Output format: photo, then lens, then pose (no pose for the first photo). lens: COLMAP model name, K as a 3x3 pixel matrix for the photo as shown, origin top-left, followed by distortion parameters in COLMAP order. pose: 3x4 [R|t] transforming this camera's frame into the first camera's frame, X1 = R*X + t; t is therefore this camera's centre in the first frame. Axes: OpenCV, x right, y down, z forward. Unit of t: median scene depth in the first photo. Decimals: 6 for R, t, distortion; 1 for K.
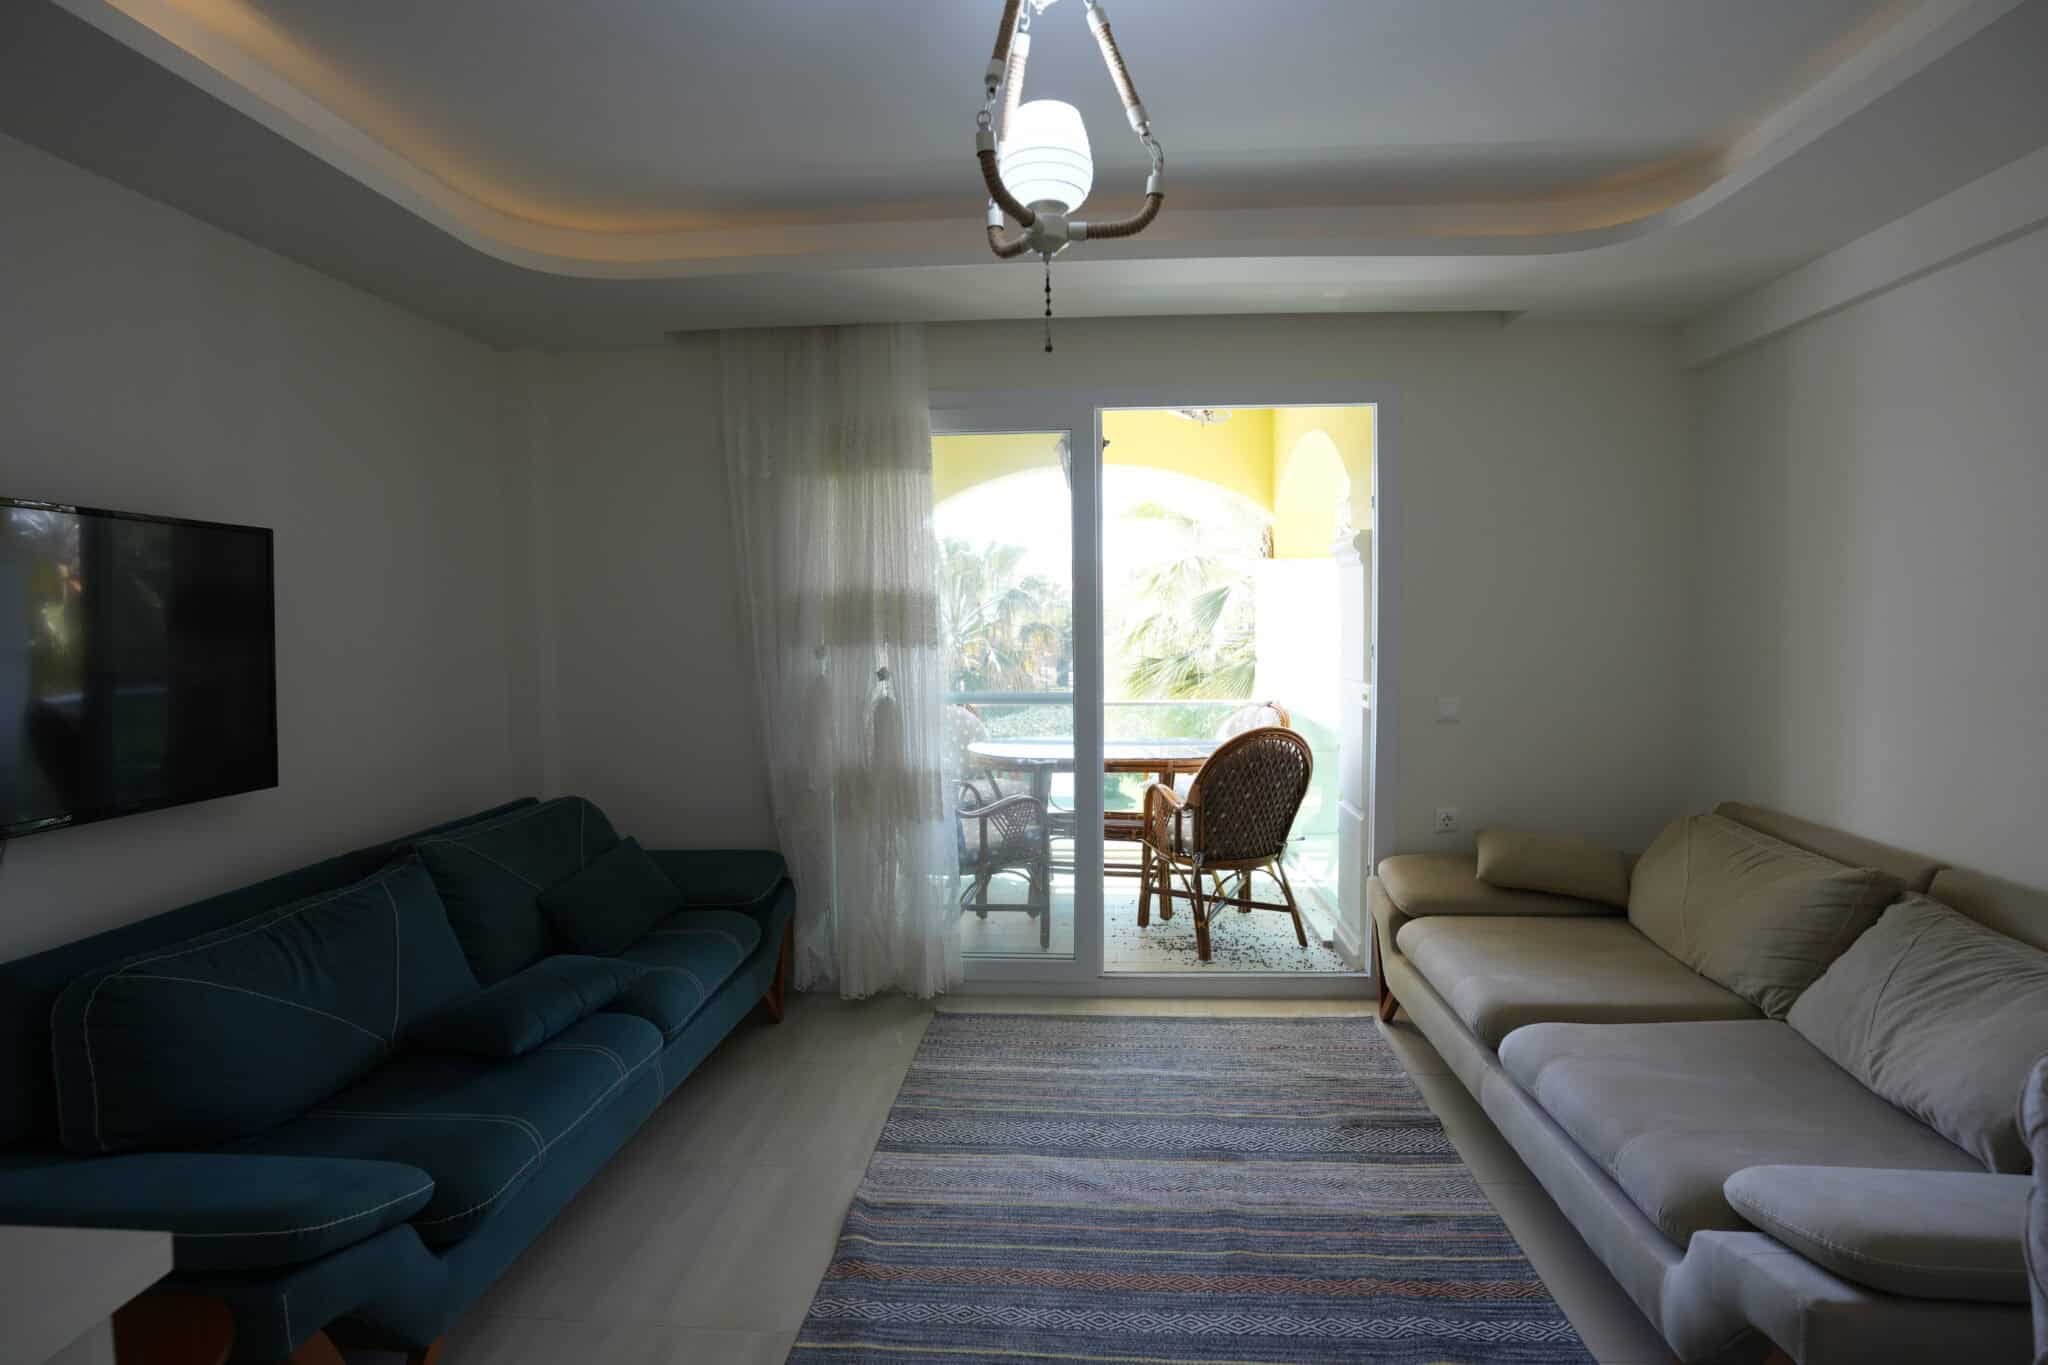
lens RADIAL K [[1007.6, 0, 1031.3], [0, 1007.6, 671.6], [0, 0, 1]] dist [-0.081179, 0.040958]
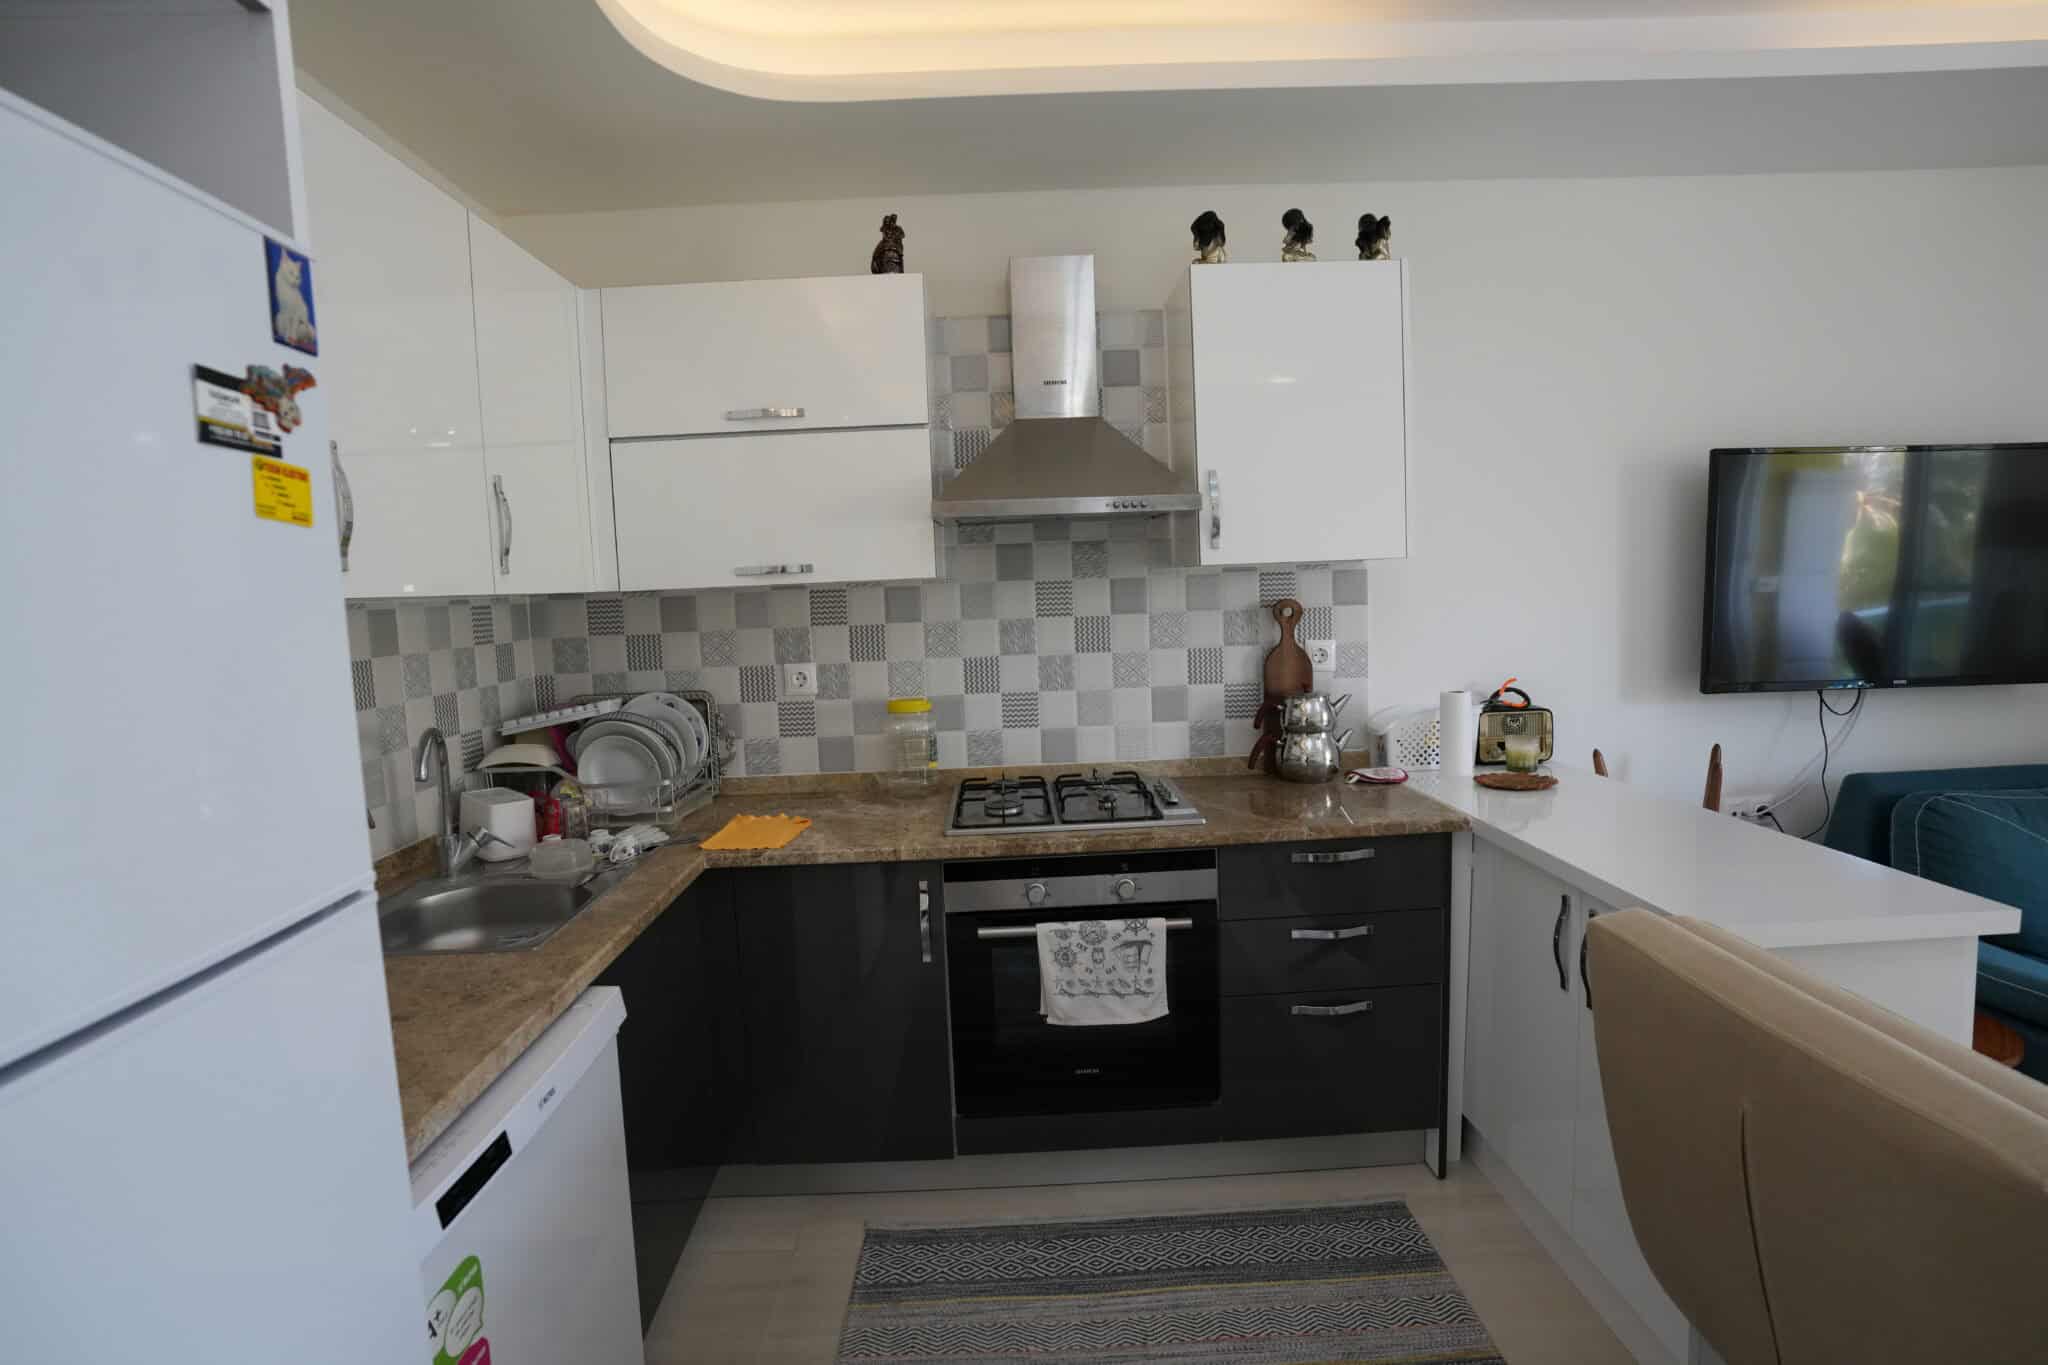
lens RADIAL K [[1004.0, 0, 1023.1], [0, 1004.0, 676.5], [0, 0, 1]] dist [-0.085264, 0.043713]
pose [[0.089289, 0.099859, -0.990987, 0.148451], [-0.015278, 0.994982, 0.098885, 0.018600], [0.995889, 0.006311, 0.090367, -0.231816]]
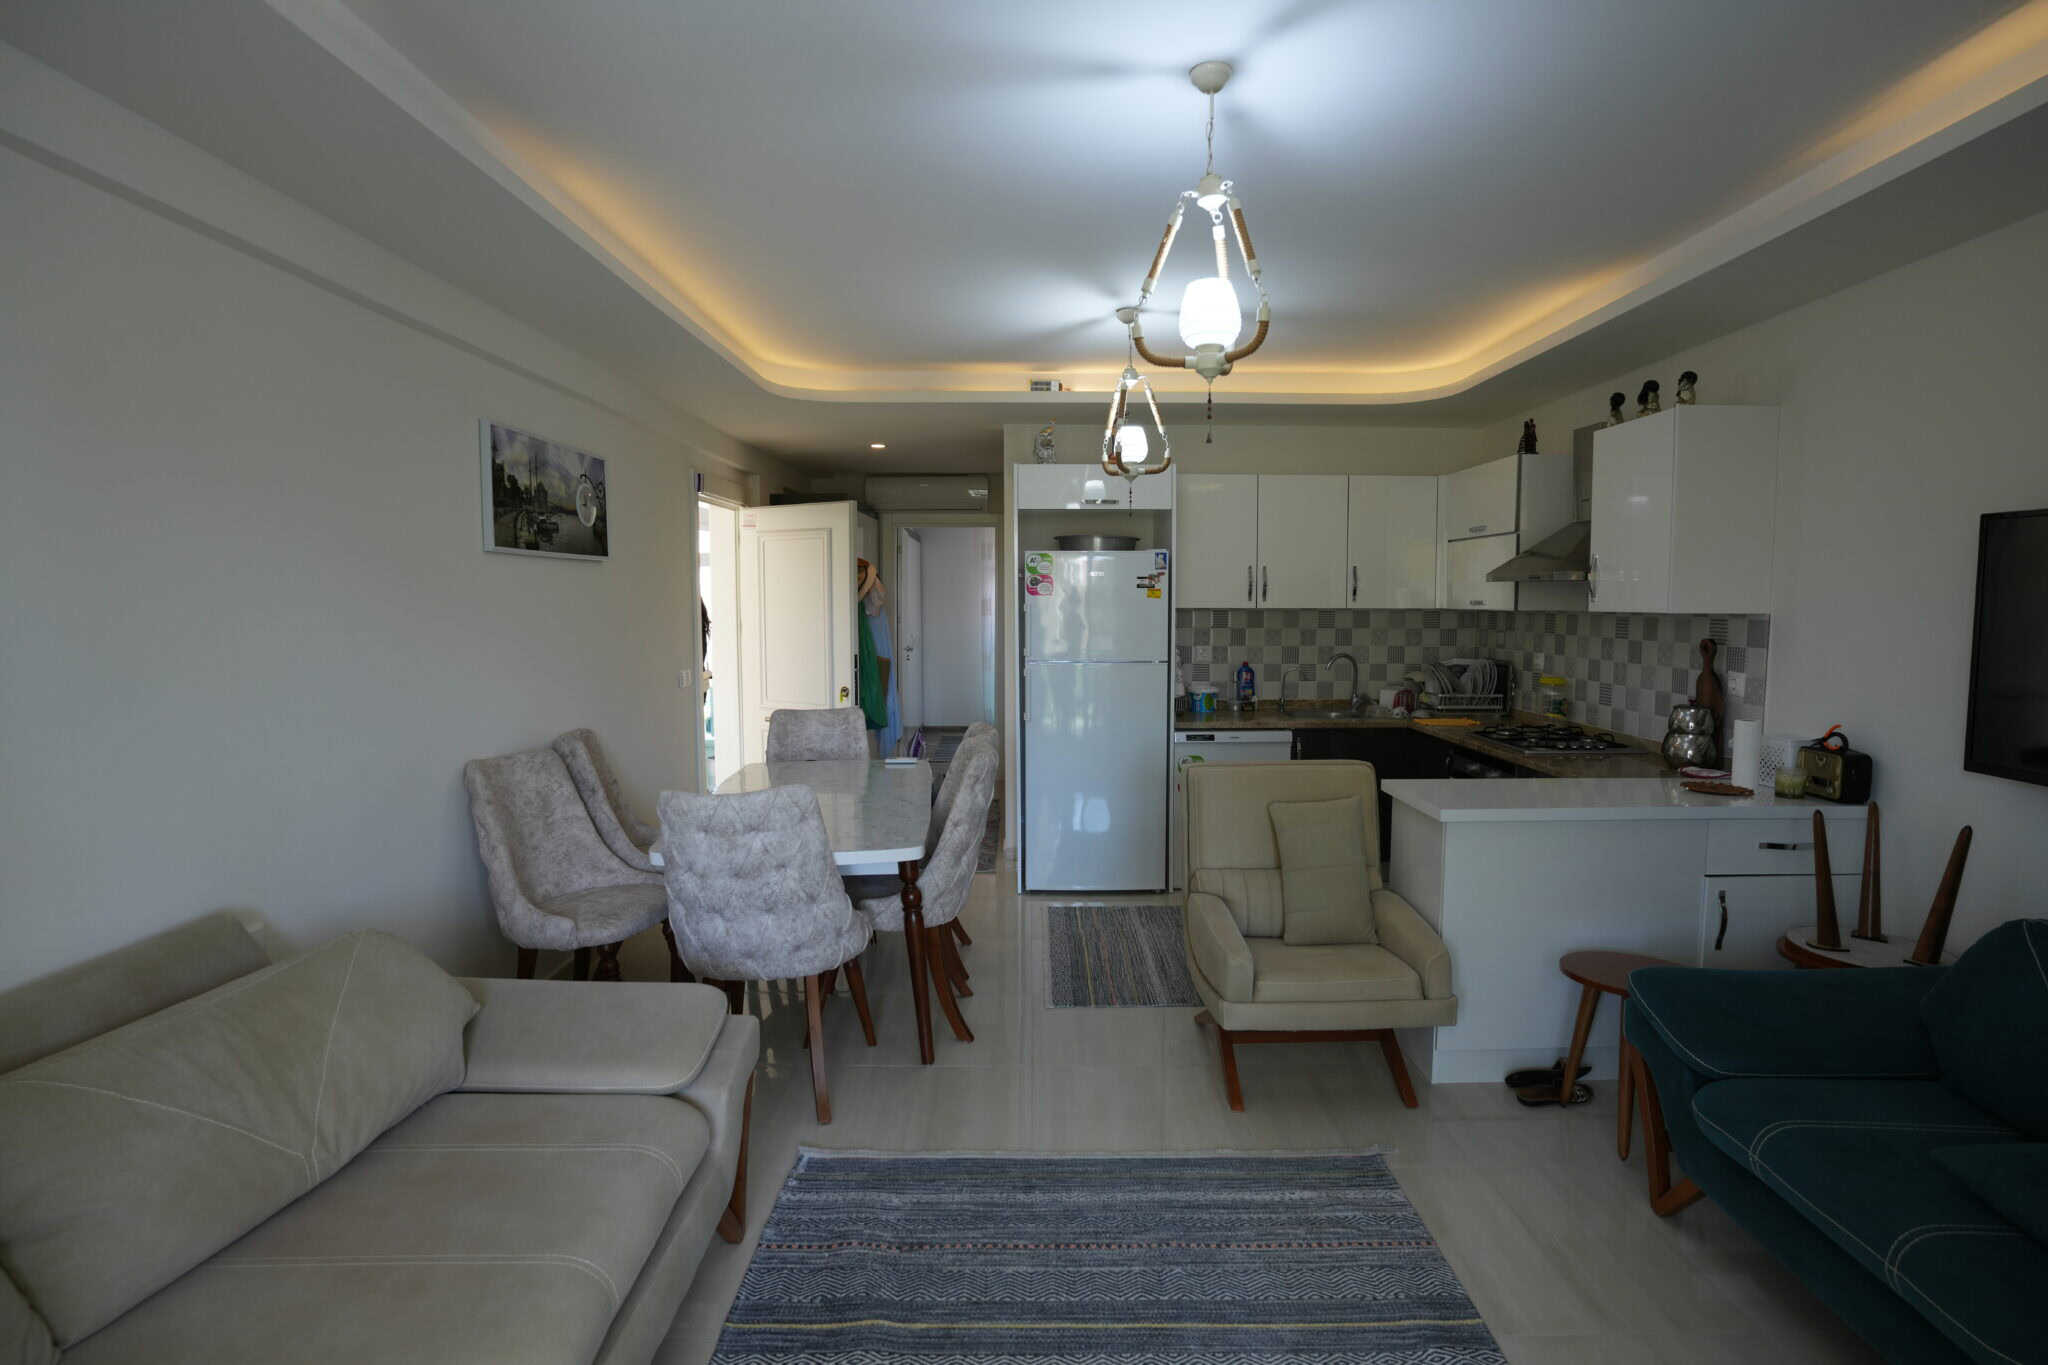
lens RADIAL K [[1006.4, 0, 1024.9], [0, 1006.4, 675.9], [0, 0, 1]] dist [-0.083701, 0.042840]
pose [[-0.998023, 0.015932, -0.060798, 0.186551], [0.007879, 0.991421, 0.130473, -0.077268], [0.062355, 0.129736, -0.989586, 1.143267]]
